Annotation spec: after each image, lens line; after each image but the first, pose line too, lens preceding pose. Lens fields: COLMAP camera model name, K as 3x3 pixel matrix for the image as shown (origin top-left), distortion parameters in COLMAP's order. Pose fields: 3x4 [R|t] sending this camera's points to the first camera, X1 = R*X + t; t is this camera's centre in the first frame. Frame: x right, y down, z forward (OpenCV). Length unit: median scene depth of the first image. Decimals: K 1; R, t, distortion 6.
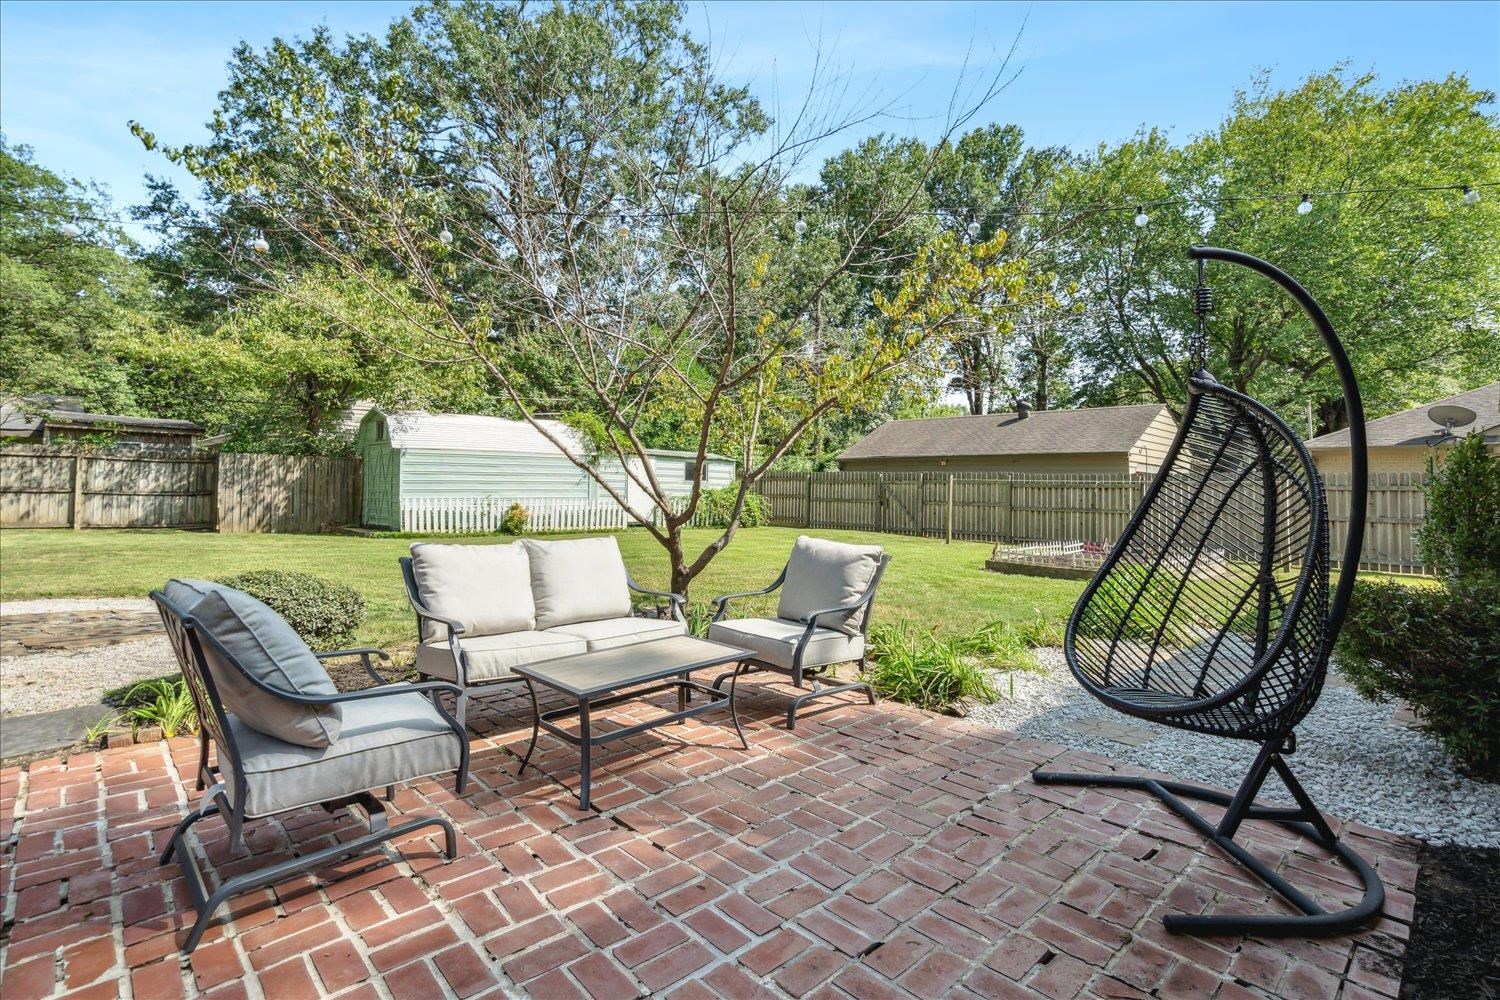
lens RADIAL K [[693.3, 0, 750.0], [0, 693.3, 500.0], [0, 0, 1]] dist [-0.003239, -0.000242]
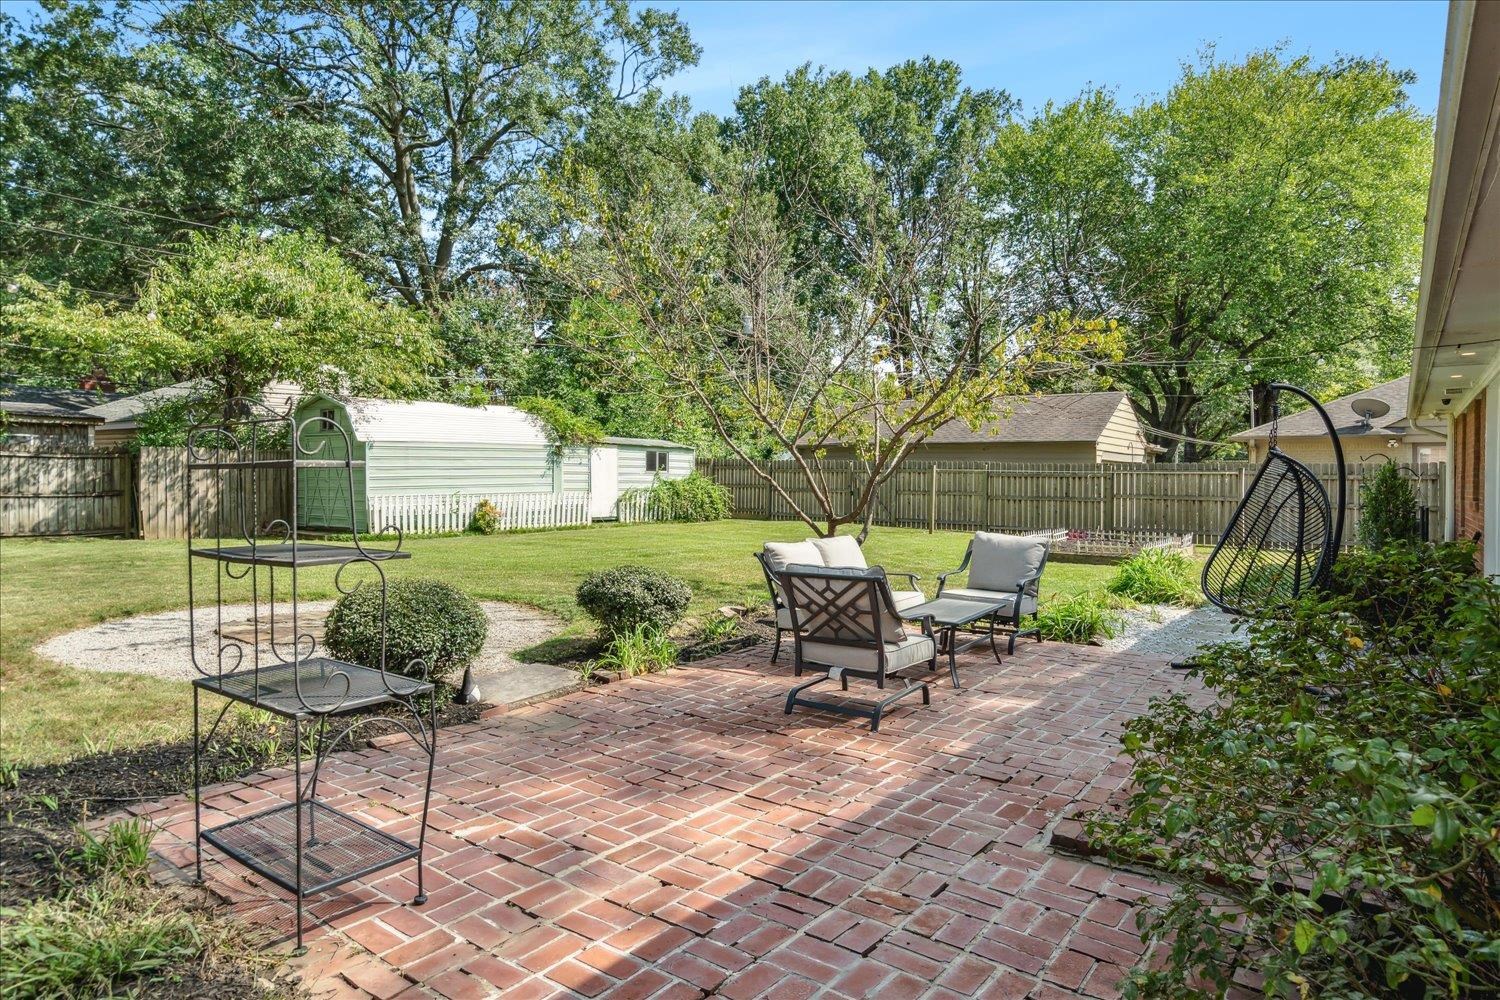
lens RADIAL K [[852.2, 0, 750.5], [0, 852.2, 529.0], [0, 0, 1]] dist [0.006191, -0.015331]
pose [[0.985472, -0.019606, 0.168703, -0.145053], [0.010522, 0.998454, 0.054573, -0.011445], [-0.169512, -0.052005, 0.984155, -0.135473]]
